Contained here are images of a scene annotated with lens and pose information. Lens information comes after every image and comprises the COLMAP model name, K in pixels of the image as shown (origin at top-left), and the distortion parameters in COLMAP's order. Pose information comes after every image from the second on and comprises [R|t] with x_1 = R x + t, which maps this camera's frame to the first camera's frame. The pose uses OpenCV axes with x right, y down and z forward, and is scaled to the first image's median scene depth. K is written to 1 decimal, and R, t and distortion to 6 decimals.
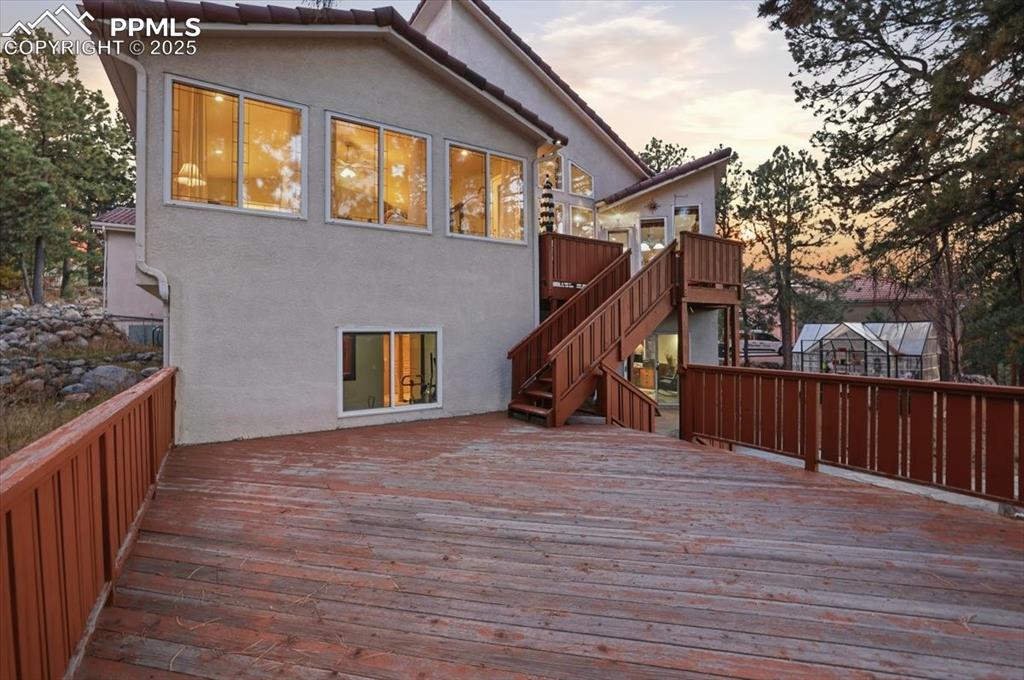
lens RADIAL K [[446.1, 0, 511.7], [0, 446.1, 337.6], [0, 0, 1]] dist [-0.035352, 0.009932]
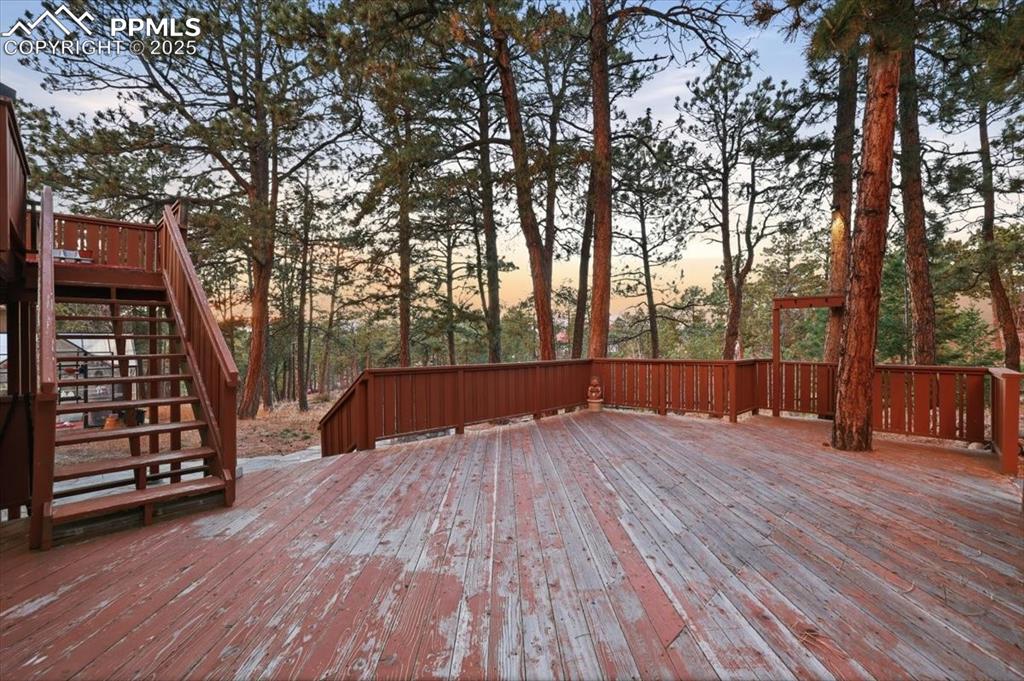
lens RADIAL K [[446.1, 0, 511.5], [0, 446.1, 342.3], [0, 0, 1]] dist [-0.035352, 0.009932]
pose [[-0.219625, 0.011583, 0.975516, -0.968148], [0.017087, 0.999822, -0.008025, 0.026569], [-0.975435, 0.014906, -0.219784, 1.469925]]
